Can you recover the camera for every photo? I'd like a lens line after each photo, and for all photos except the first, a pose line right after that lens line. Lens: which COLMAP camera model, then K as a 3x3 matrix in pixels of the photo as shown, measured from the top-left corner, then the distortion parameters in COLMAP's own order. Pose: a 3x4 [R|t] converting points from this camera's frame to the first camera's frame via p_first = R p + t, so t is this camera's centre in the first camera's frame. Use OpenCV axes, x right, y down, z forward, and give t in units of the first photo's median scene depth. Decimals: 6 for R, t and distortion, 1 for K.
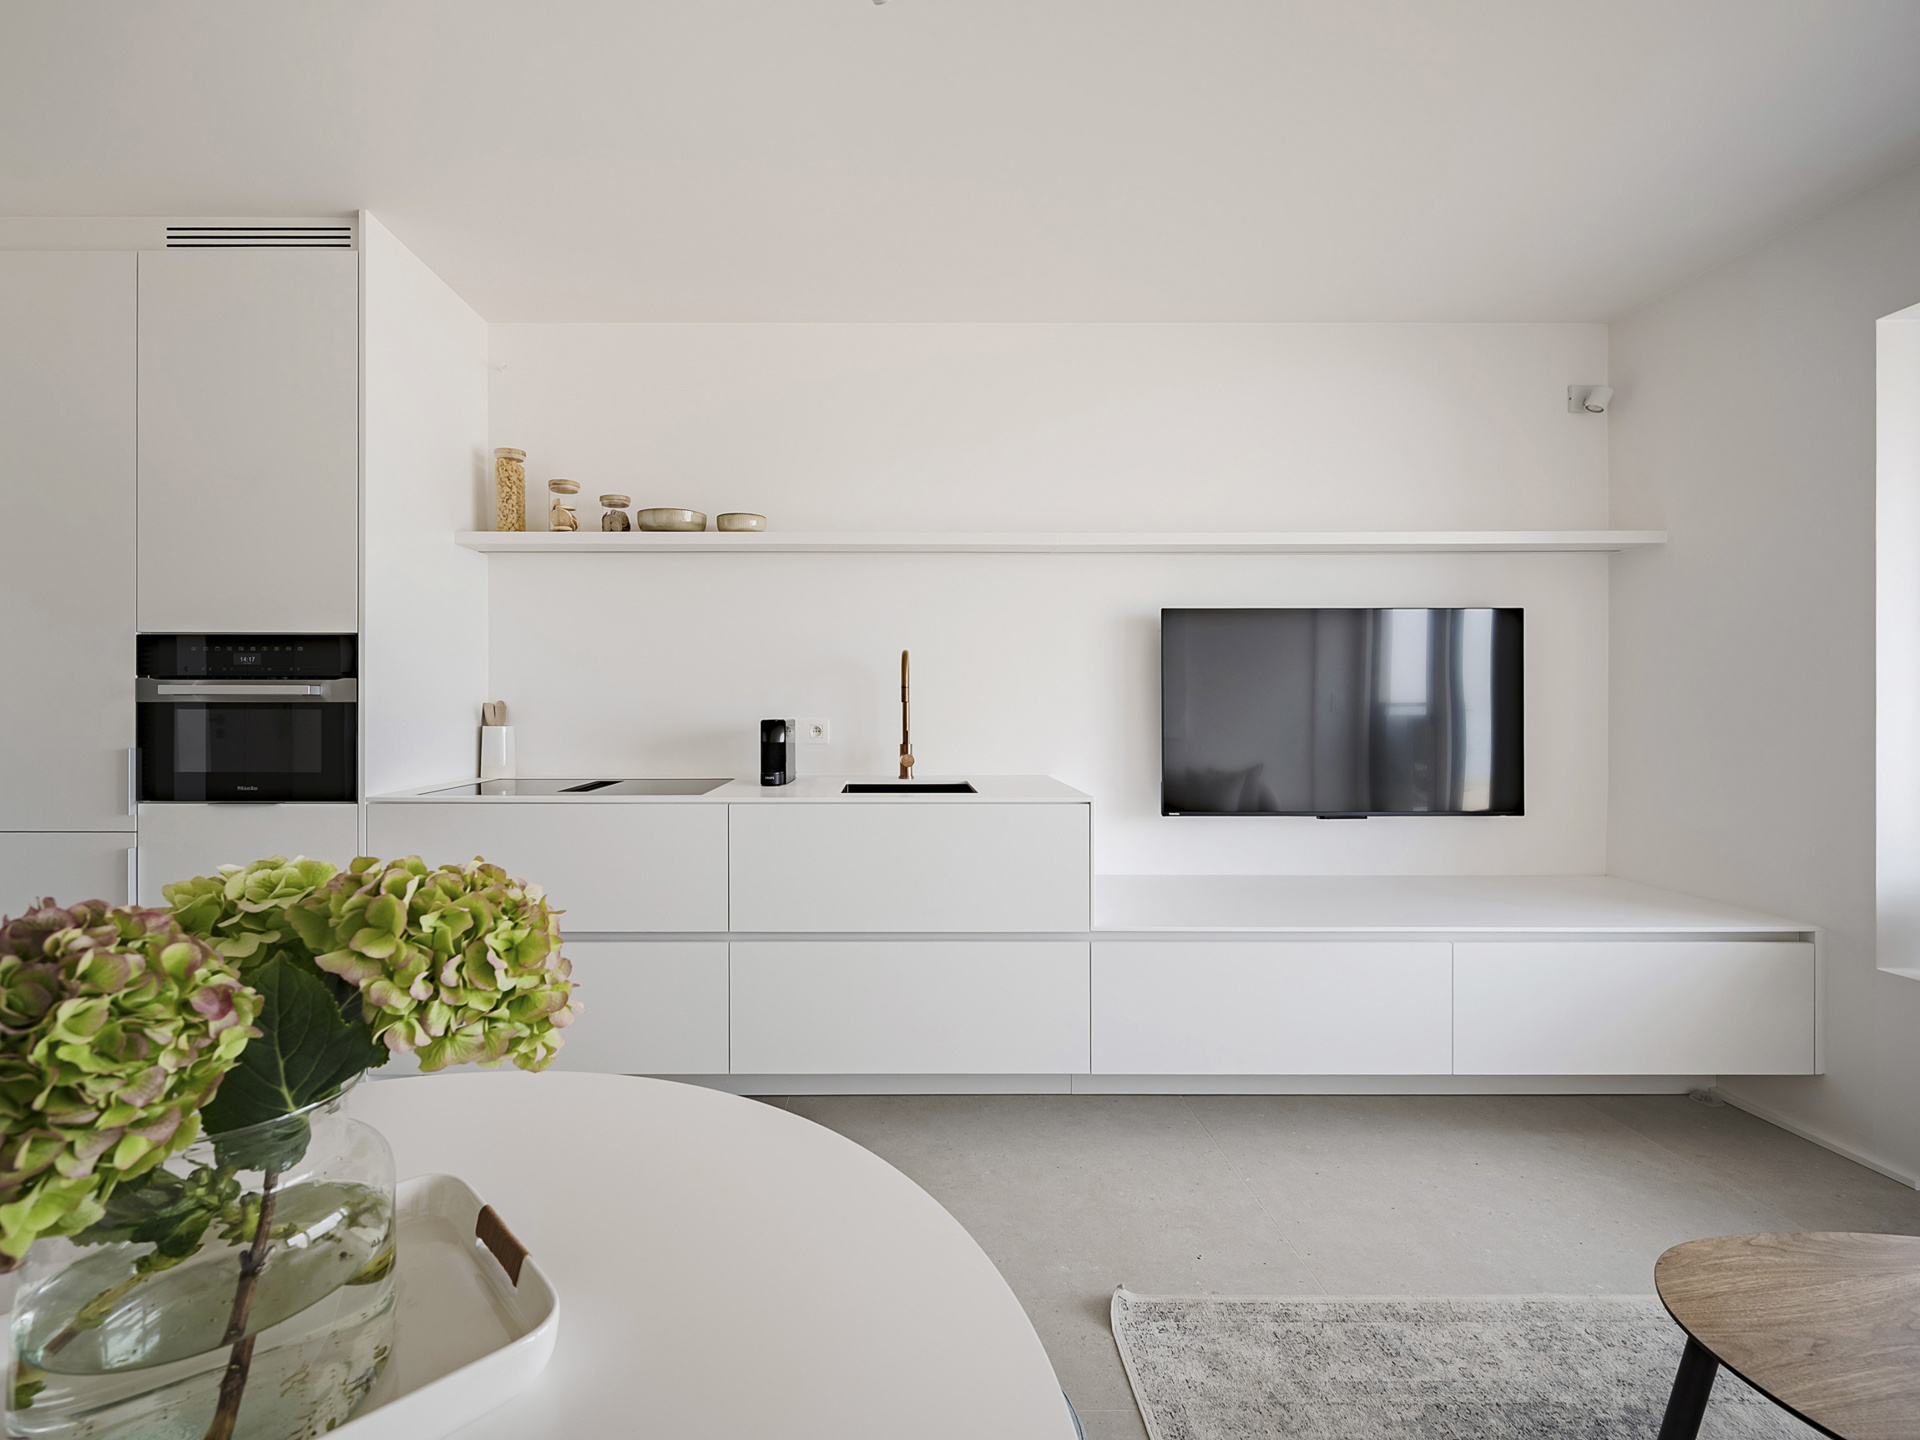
lens RADIAL K [[852.2, 0, 993.1], [0, 852.2, 703.1], [0, 0, 1]] dist [-0.003814, -0.000589]
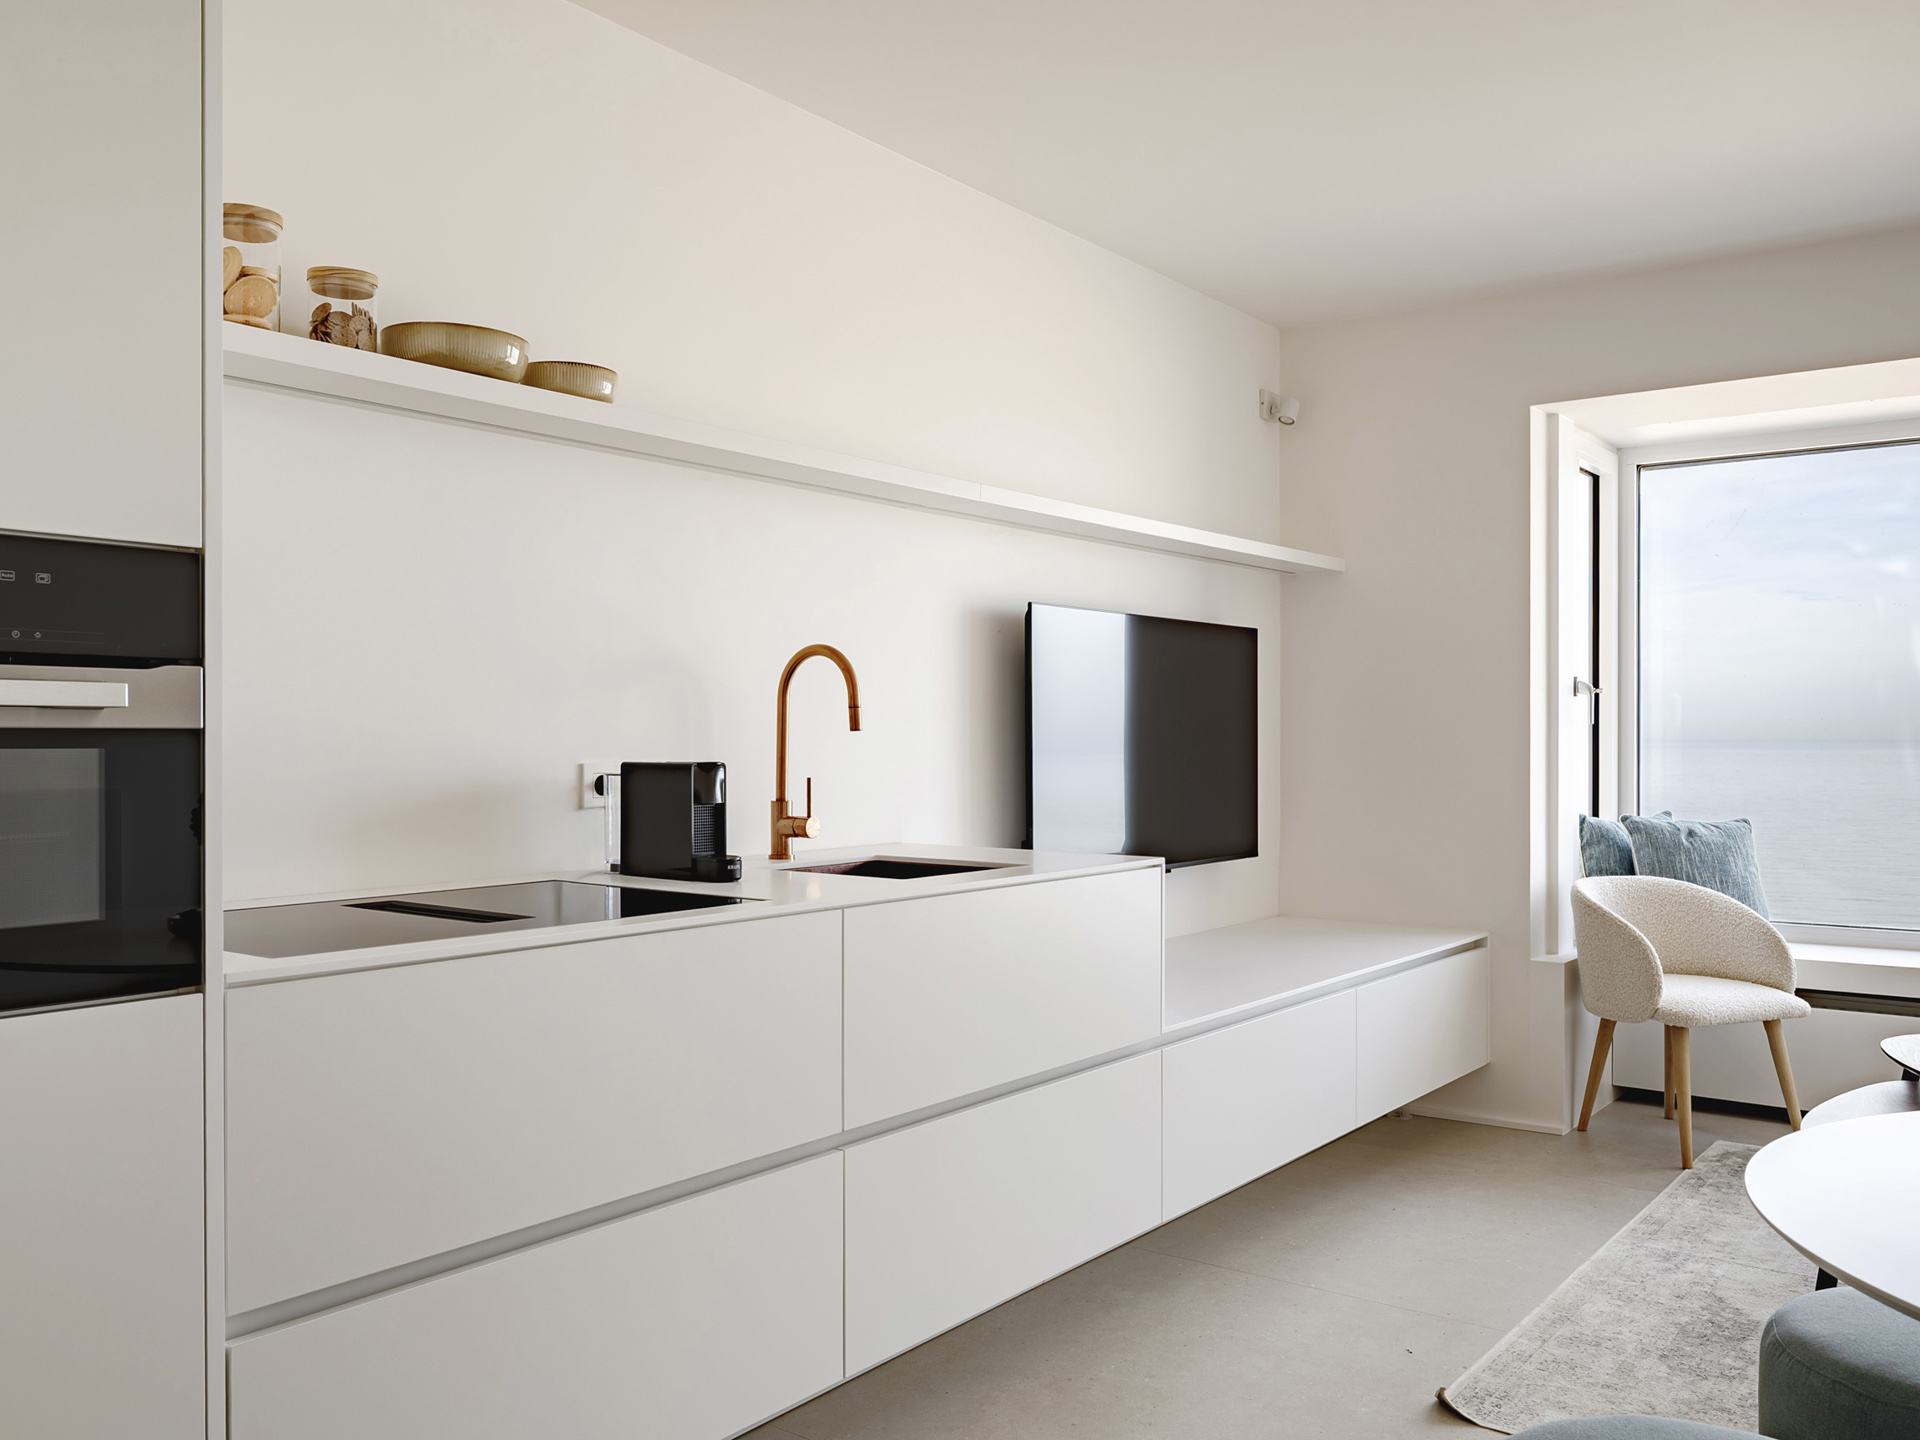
lens RADIAL K [[1497.3, 0, 959.6], [0, 1497.3, 730.7], [0, 0, 1]] dist [0.004699, 0.000783]
pose [[0.626663, 0.001879, 0.779288, -0.911370], [-0.003200, 0.999995, 0.000162, -0.001329], [-0.779284, -0.002595, 0.626665, 0.269554]]
